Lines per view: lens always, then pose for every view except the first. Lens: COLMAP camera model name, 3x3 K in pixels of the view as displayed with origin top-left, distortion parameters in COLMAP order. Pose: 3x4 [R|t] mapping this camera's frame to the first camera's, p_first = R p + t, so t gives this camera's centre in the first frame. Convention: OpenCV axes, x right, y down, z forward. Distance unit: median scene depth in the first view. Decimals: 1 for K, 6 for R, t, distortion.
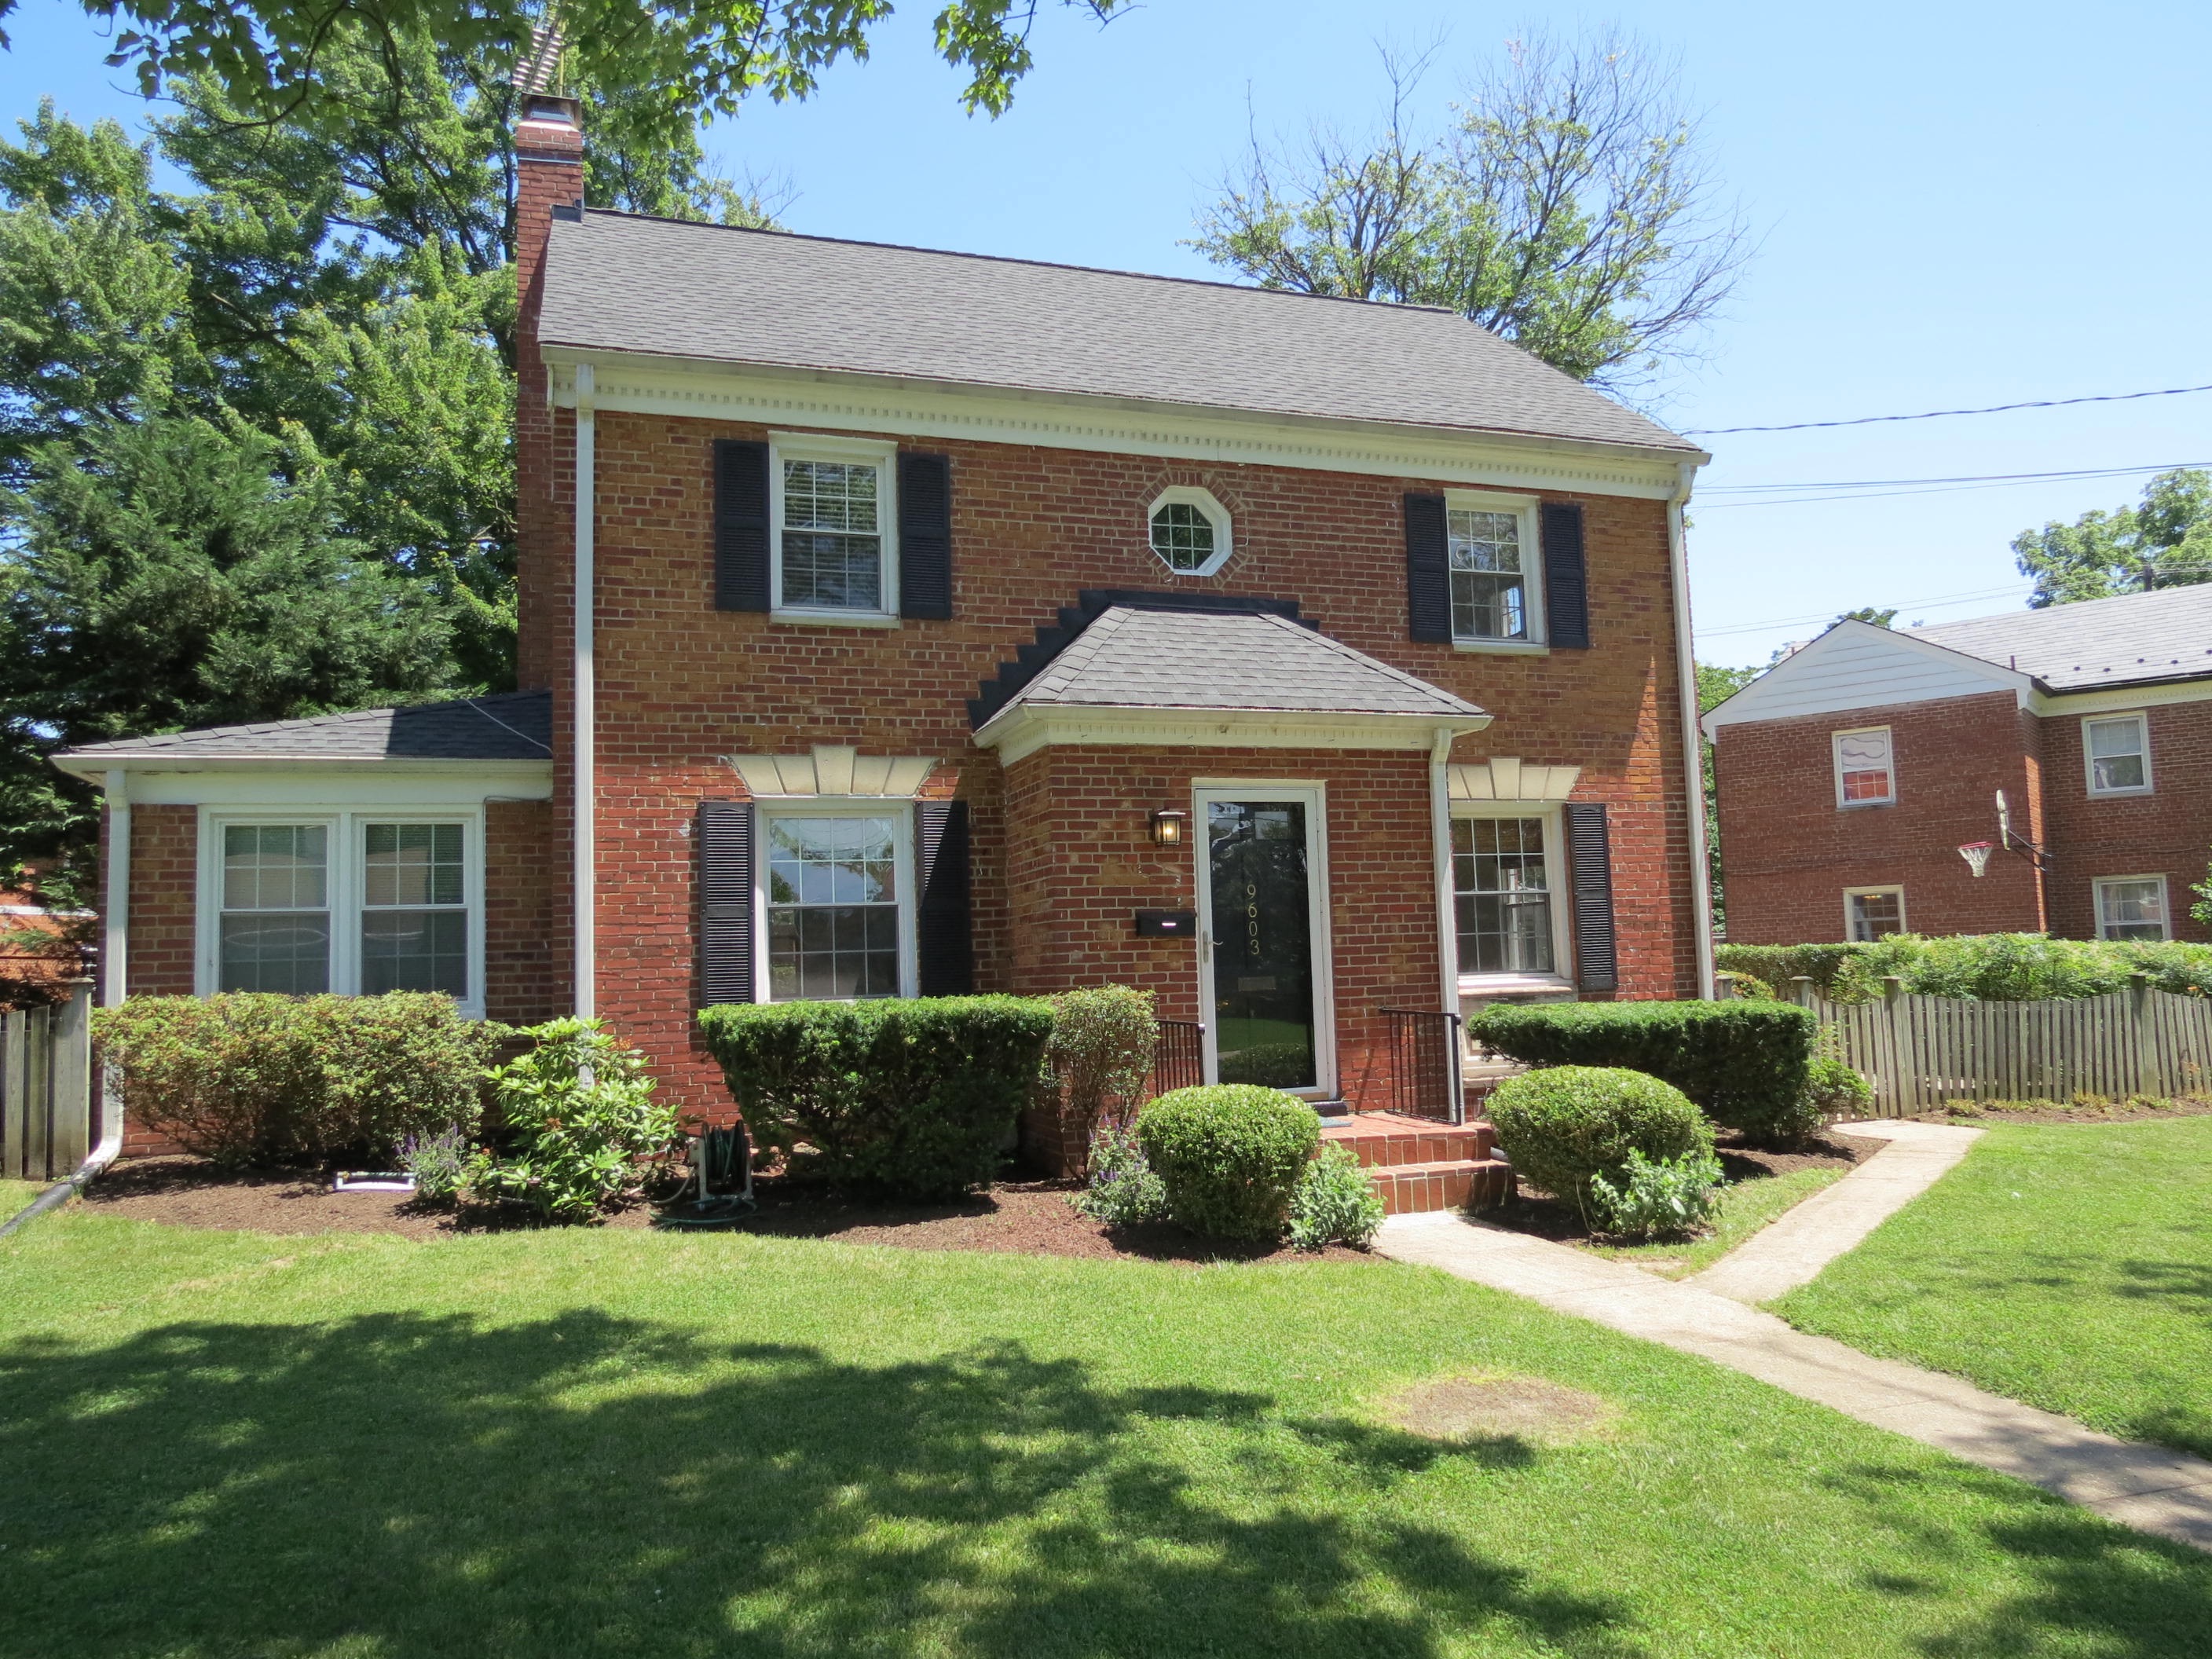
lens RADIAL K [[1581.6, 0, 1106.0], [0, 1581.6, 829.5], [0, 0, 1]] dist [-0.005900, -0.000857]
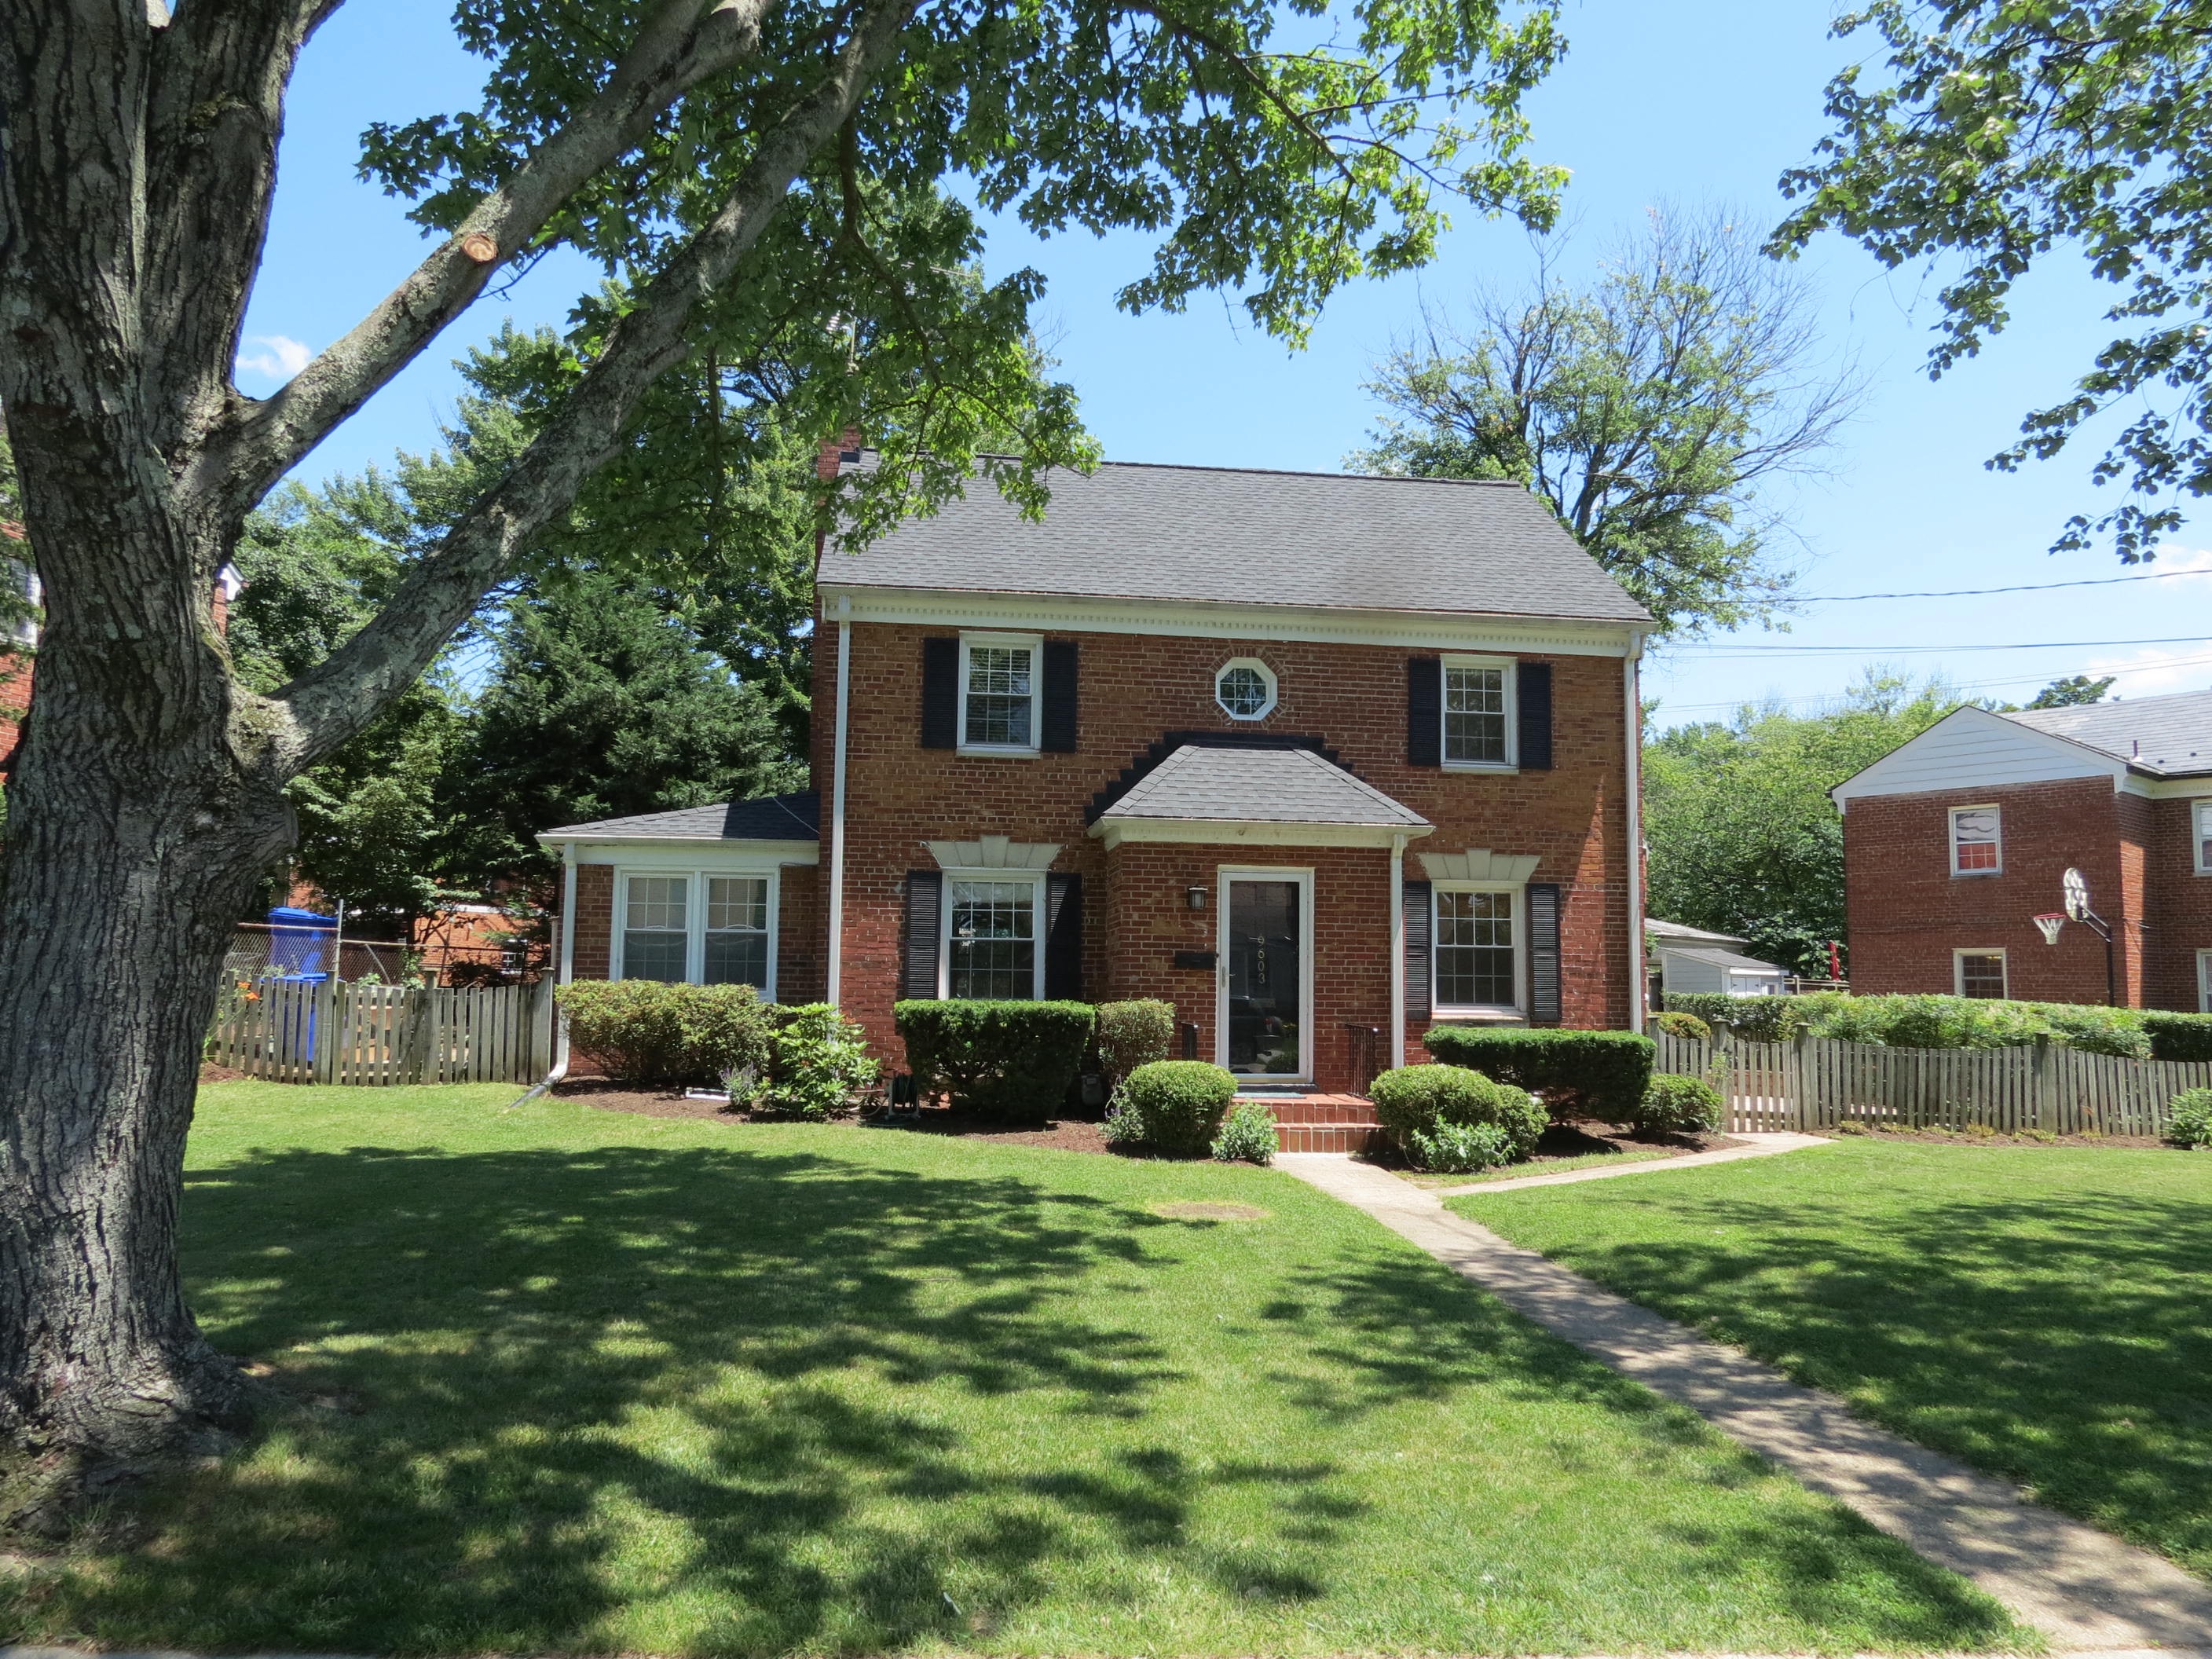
lens RADIAL K [[1604.8, 0, 1106.0], [0, 1604.8, 829.5], [0, 0, 1]] dist [0.020070, -0.000450]
pose [[0.979315, 0.024839, -0.200809, 0.254024], [-0.026757, 0.999619, -0.006842, -0.052508], [0.200563, 0.012074, 0.979606, -0.522448]]
